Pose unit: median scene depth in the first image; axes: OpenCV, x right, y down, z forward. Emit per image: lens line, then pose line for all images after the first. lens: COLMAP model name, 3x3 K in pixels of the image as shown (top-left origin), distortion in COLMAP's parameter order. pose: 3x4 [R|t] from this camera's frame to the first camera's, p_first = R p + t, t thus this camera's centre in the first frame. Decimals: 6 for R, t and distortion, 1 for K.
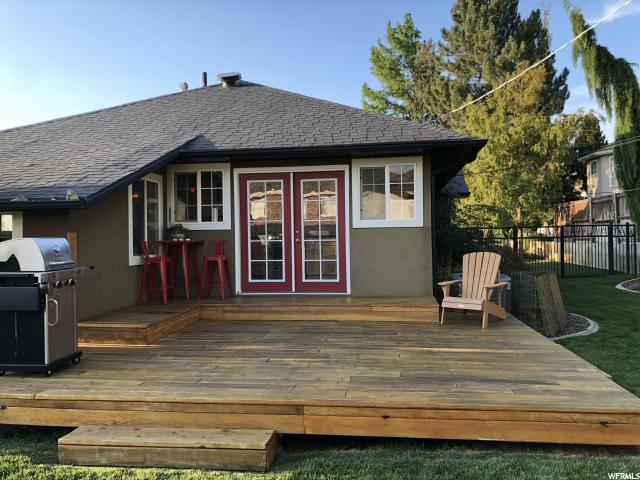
lens RADIAL K [[511.5, 0, 316.9], [0, 511.5, 236.0], [0, 0, 1]] dist [0.012030, -0.007392]
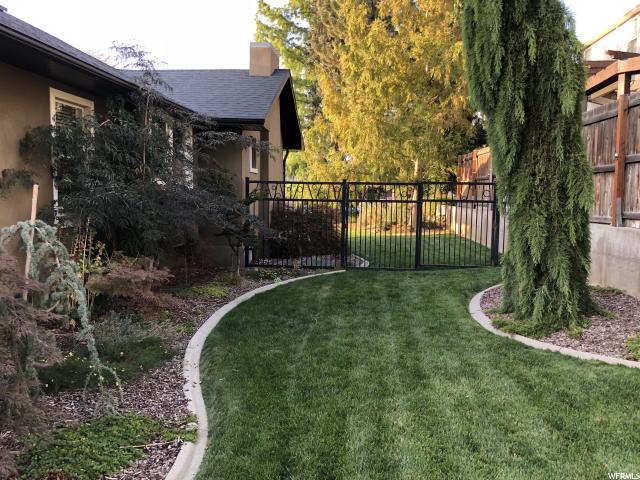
lens RADIAL K [[511.5, 0, 316.9], [0, 511.5, 236.0], [0, 0, 1]] dist [0.012030, -0.007392]
pose [[0.997918, 0.024399, 0.059708, 0.224474], [-0.029497, 0.995855, 0.086043, -0.004130], [-0.057361, -0.087625, 0.994501, 0.281621]]
